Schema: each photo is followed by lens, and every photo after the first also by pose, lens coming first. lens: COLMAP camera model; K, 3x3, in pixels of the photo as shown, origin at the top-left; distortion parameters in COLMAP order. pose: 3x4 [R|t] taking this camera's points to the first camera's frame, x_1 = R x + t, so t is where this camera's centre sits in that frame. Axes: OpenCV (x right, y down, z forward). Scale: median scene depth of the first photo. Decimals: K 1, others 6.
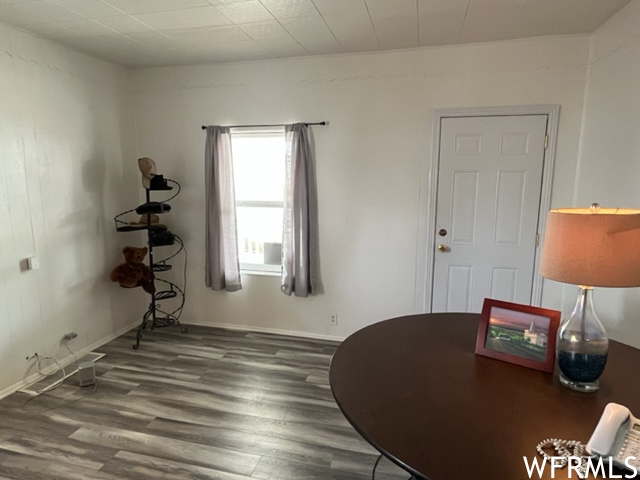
lens RADIAL K [[396.2, 0, 320.0], [0, 396.2, 240.0], [0, 0, 1]] dist [-0.004446, -0.000485]
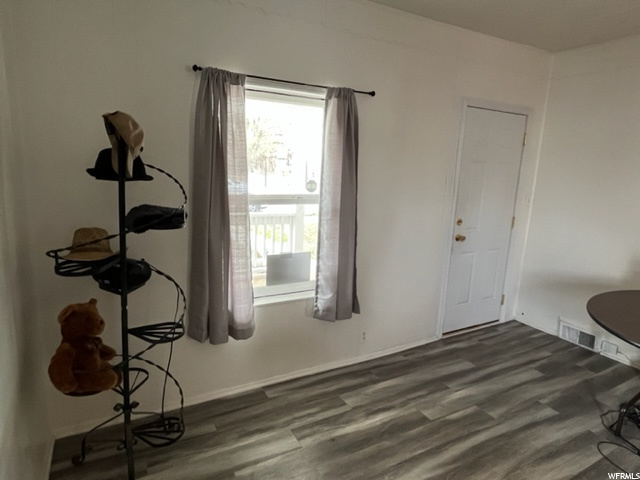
lens RADIAL K [[396.2, 0, 320.0], [0, 396.2, 240.0], [0, 0, 1]] dist [-0.004446, -0.000485]
pose [[0.712672, -0.113124, 0.692316, -0.599731], [0.072982, 0.993513, 0.087212, -0.080960], [-0.697691, -0.011627, 0.716305, 0.486334]]
